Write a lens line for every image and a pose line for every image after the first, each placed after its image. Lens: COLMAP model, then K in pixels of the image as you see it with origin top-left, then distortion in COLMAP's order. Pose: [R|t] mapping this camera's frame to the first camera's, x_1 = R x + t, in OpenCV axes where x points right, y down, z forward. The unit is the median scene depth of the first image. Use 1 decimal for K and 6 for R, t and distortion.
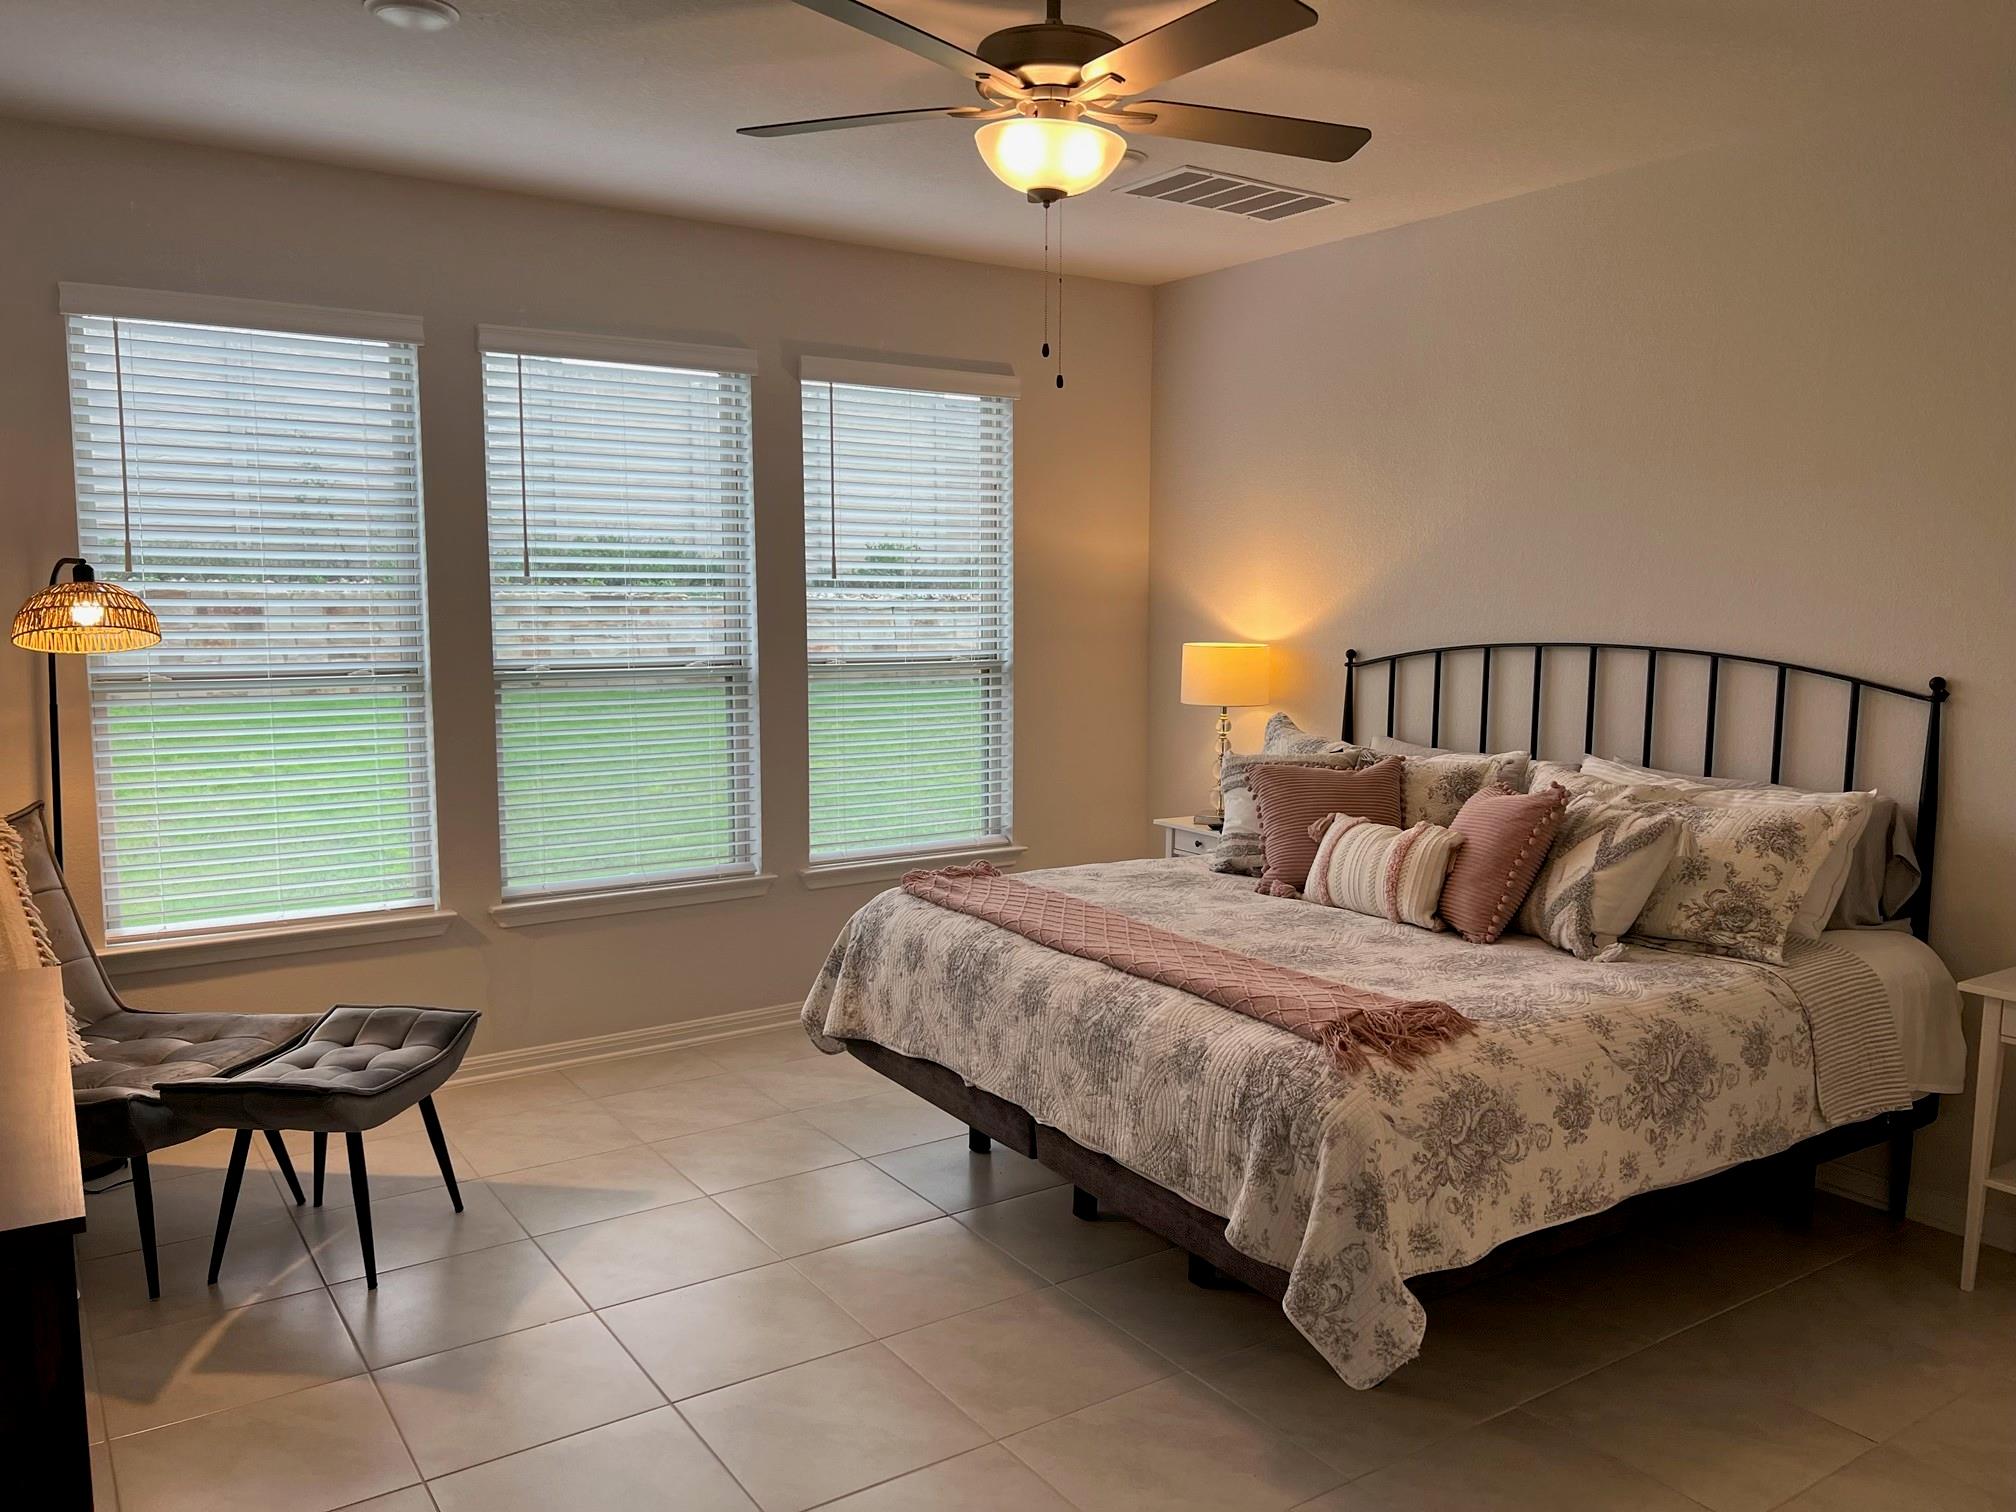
lens RADIAL K [[1524.6, 0, 1004.9], [0, 1524.6, 770.5], [0, 0, 1]] dist [0.042109, -0.050365]
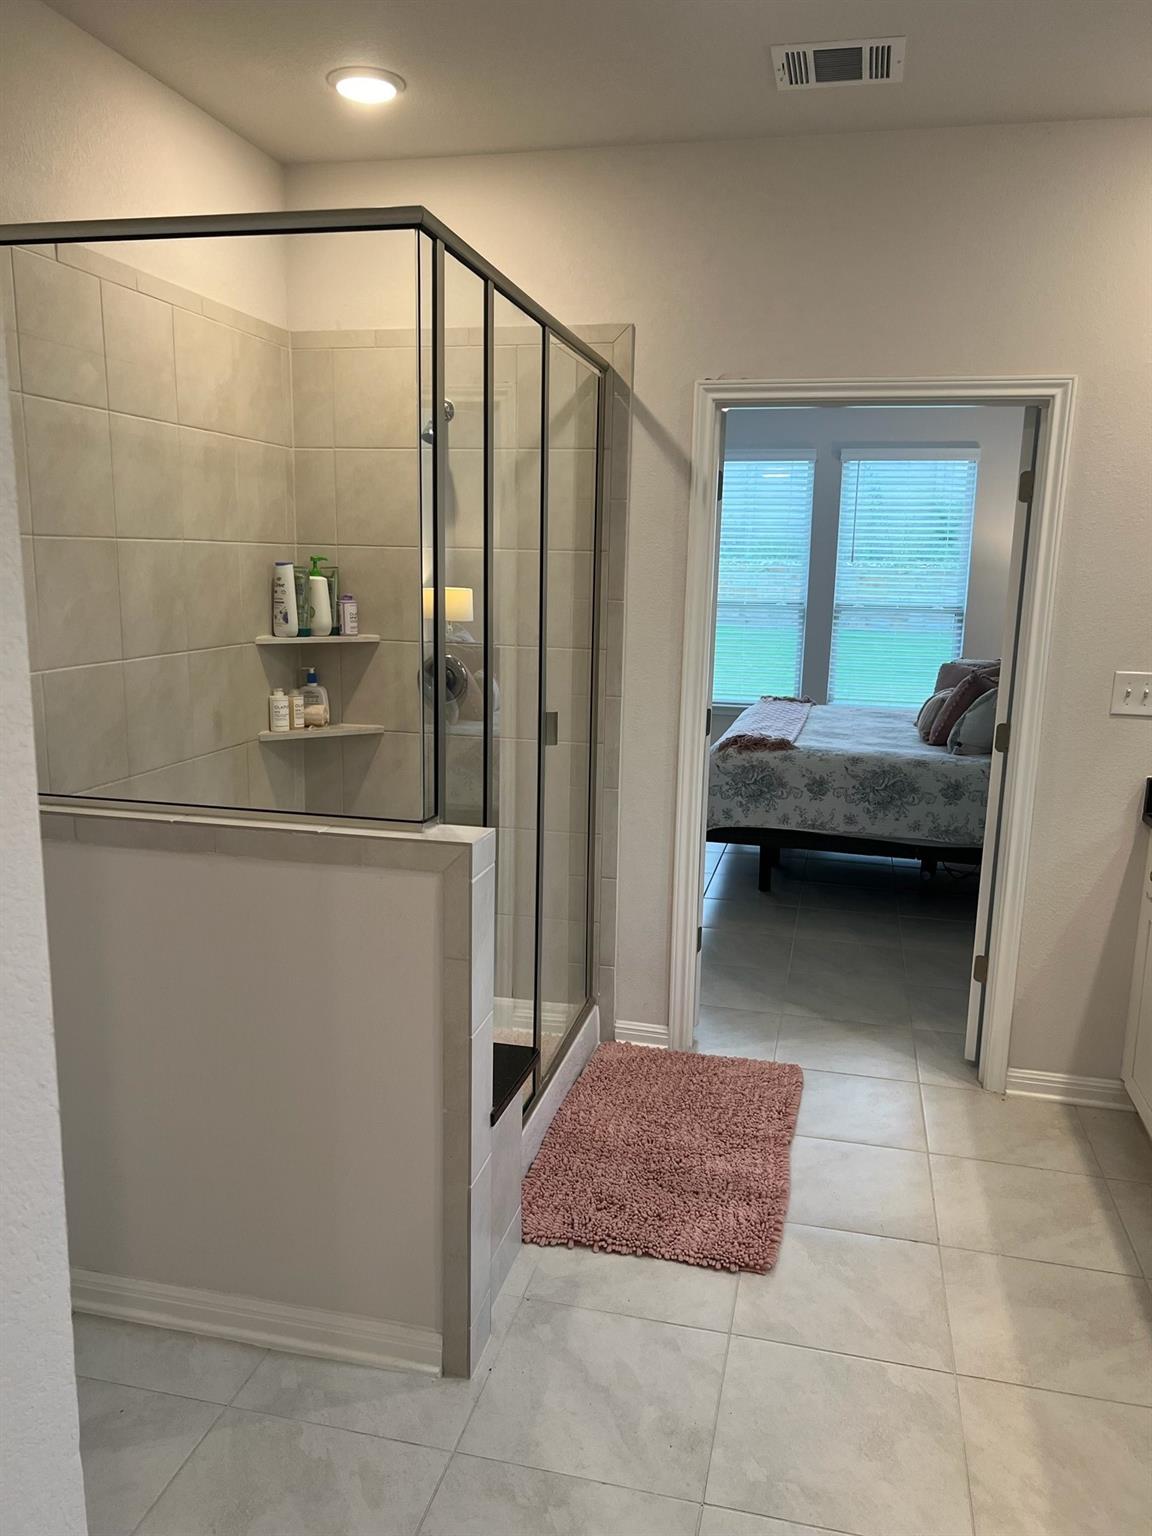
lens RADIAL K [[1161.6, 0, 578.4], [0, 1161.6, 764.8], [0, 0, 1]] dist [0.042109, -0.050365]
pose [[0.668698, 0.143277, -0.729599, 1.413847], [-0.100317, 0.989671, 0.102407, 0.032876], [0.736736, 0.004712, 0.676164, -0.518740]]
